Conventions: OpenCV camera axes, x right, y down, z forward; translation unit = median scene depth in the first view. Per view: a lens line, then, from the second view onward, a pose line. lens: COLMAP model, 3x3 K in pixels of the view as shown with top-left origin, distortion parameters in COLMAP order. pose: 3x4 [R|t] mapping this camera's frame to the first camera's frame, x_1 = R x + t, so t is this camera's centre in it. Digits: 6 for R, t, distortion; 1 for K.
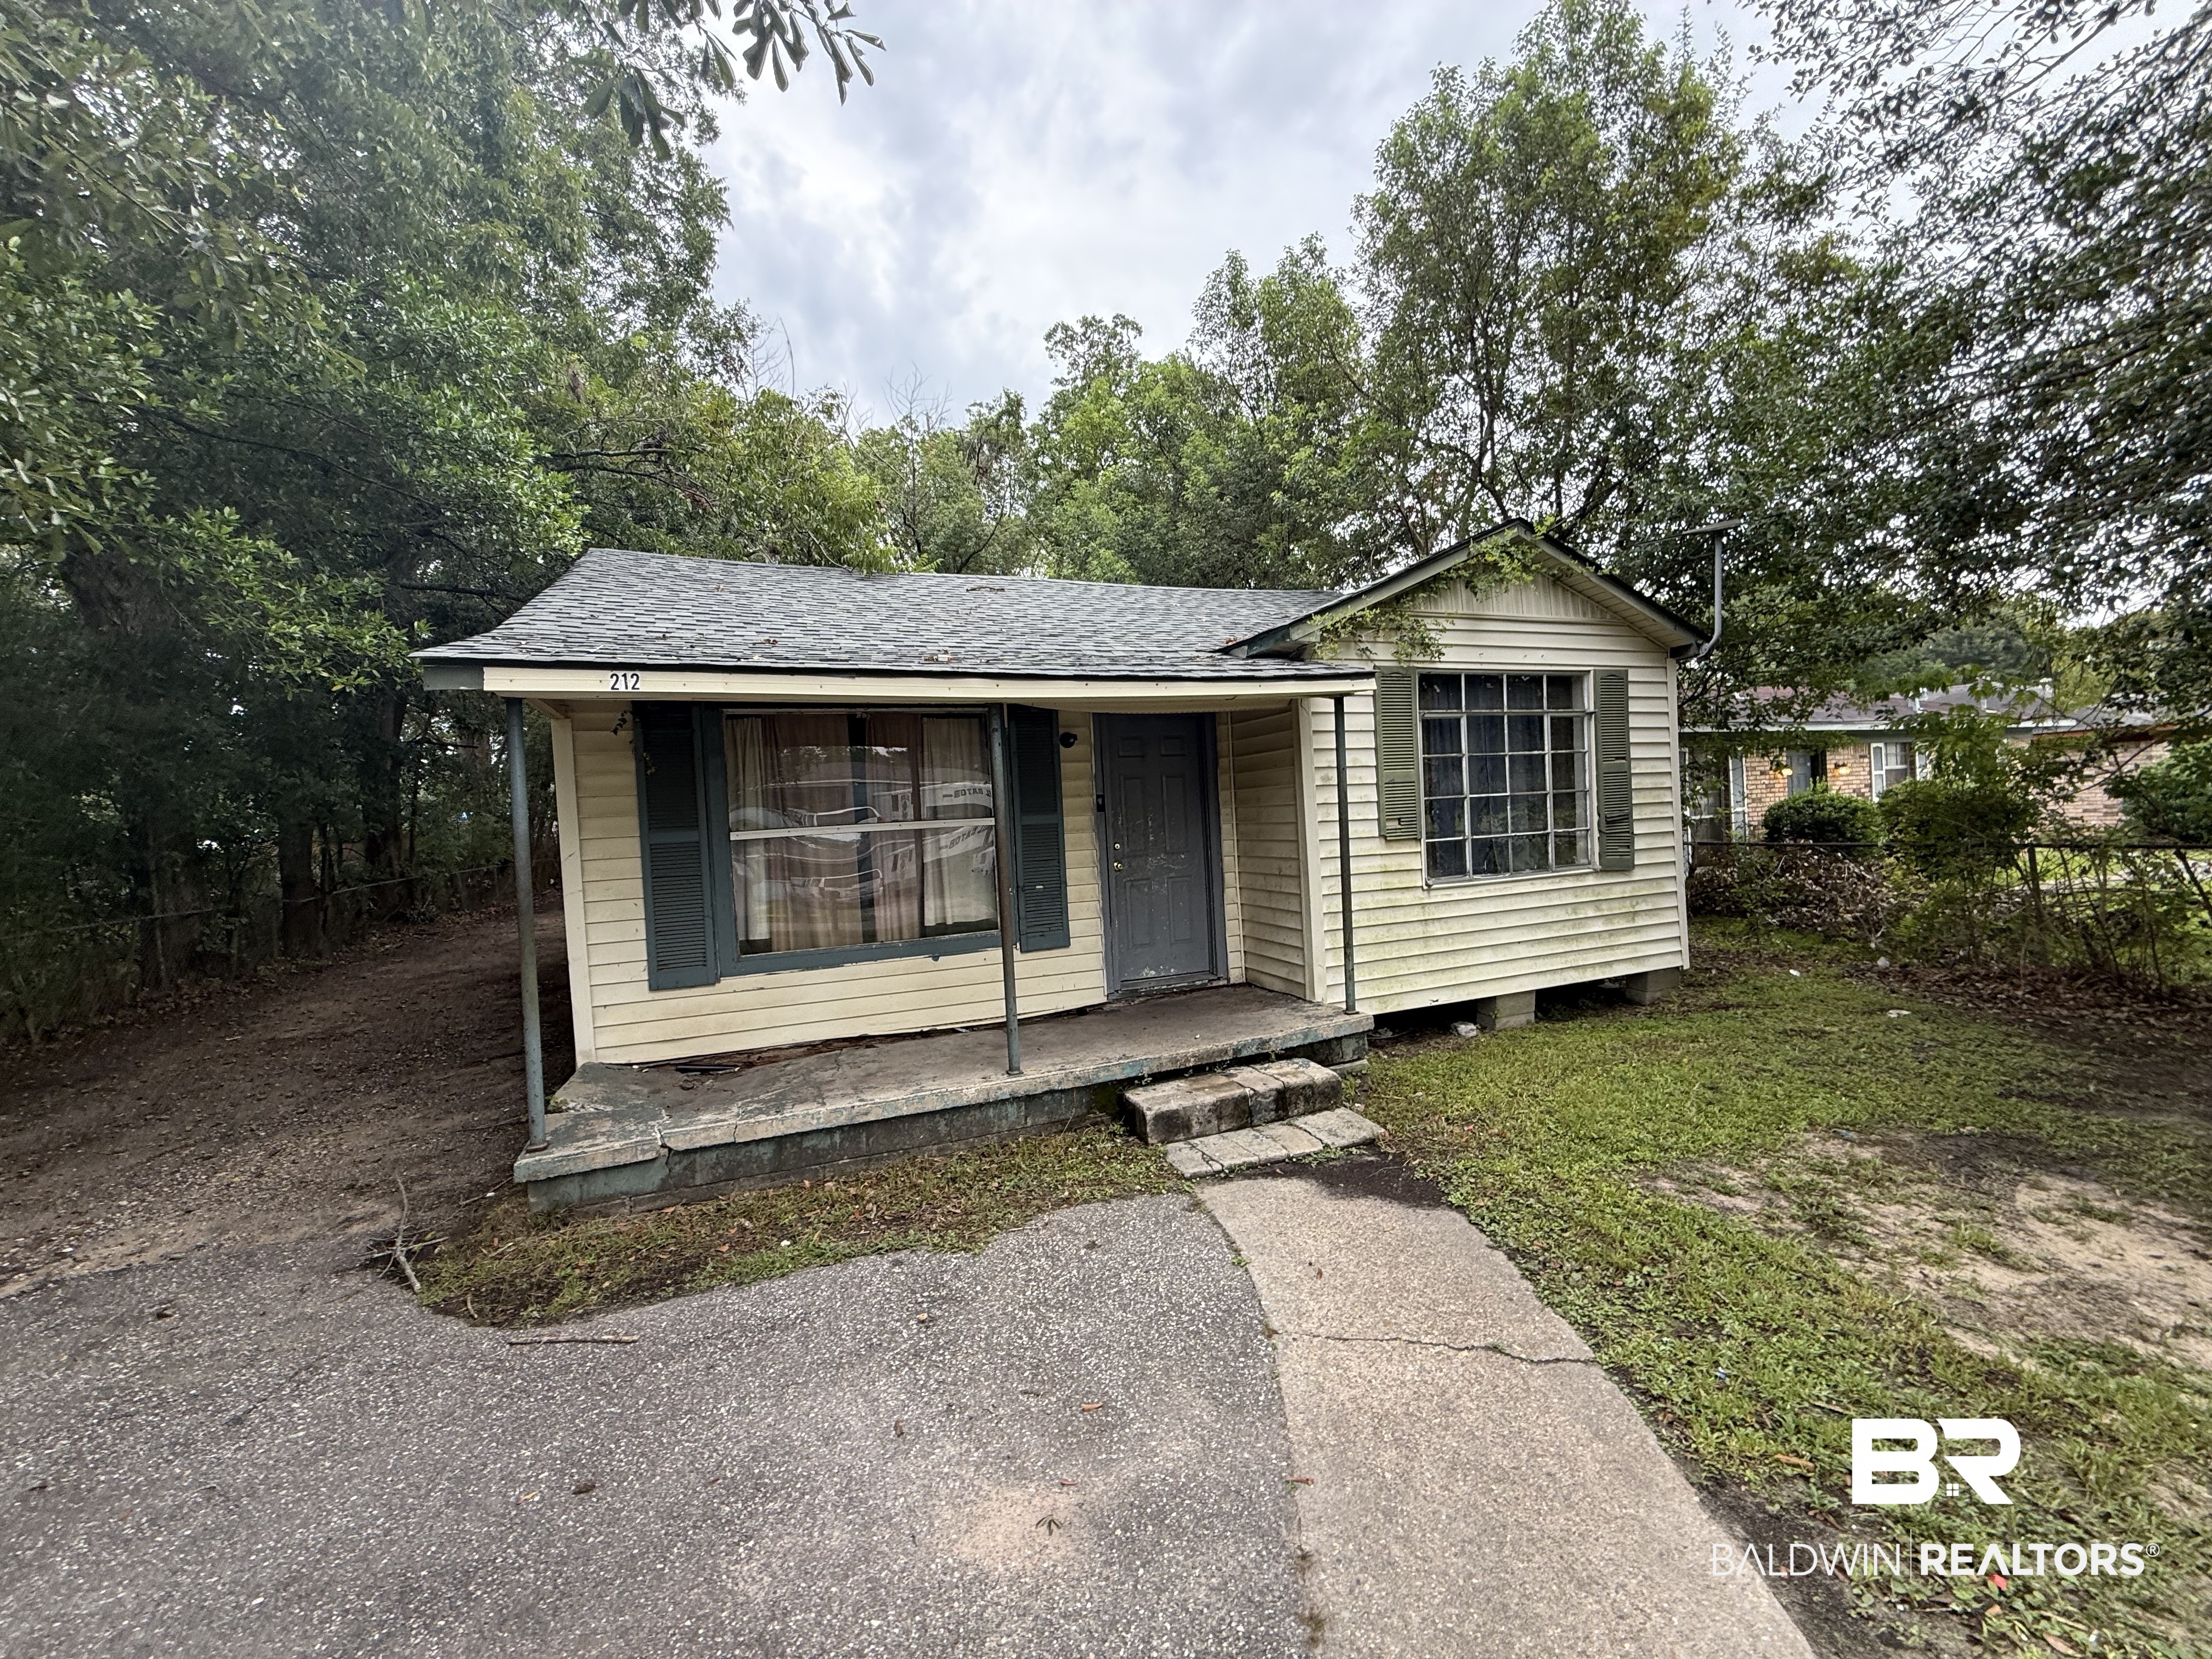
lens RADIAL K [[880.8, 0, 1108.2], [0, 880.8, 829.2], [0, 0, 1]] dist [0.000109, 0.000218]
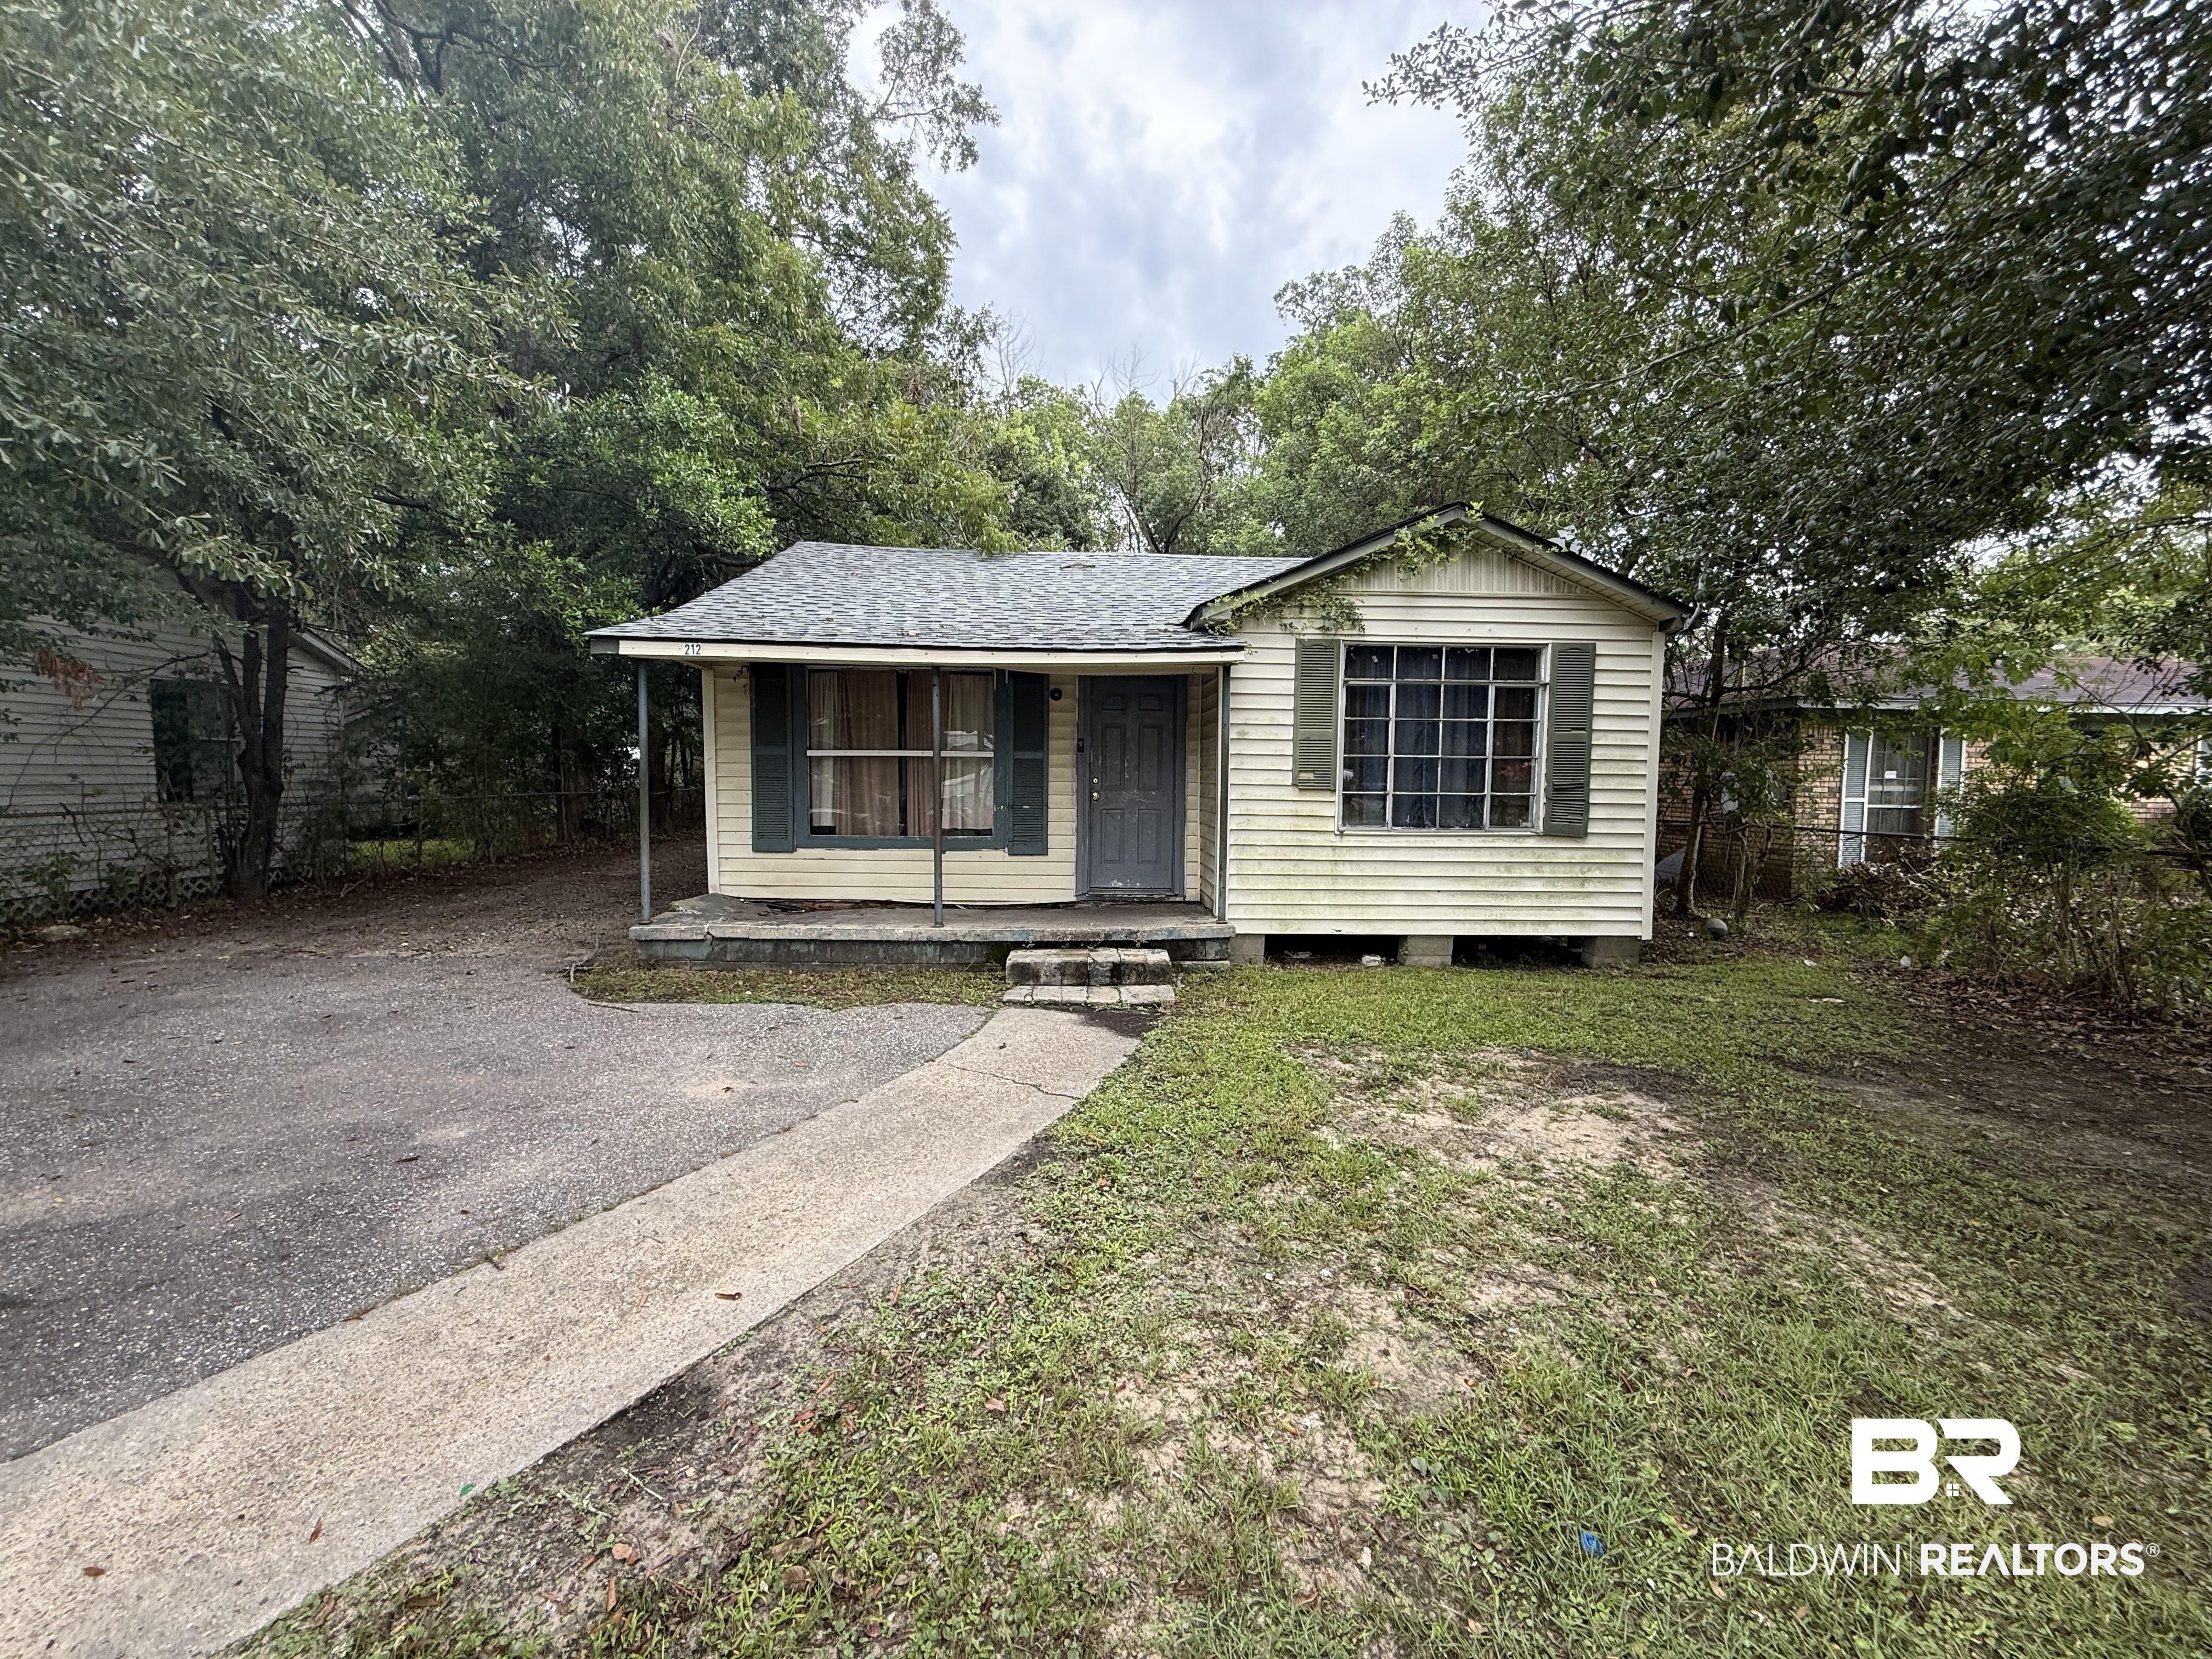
lens RADIAL K [[880.8, 0, 1102.0], [0, 880.8, 829.2], [0, 0, 1]] dist [0.000109, 0.000218]
pose [[0.941630, 0.081546, -0.326624, 0.448802], [-0.064034, 0.995891, 0.064031, 0.007616], [0.330504, -0.039379, 0.942983, -0.193528]]
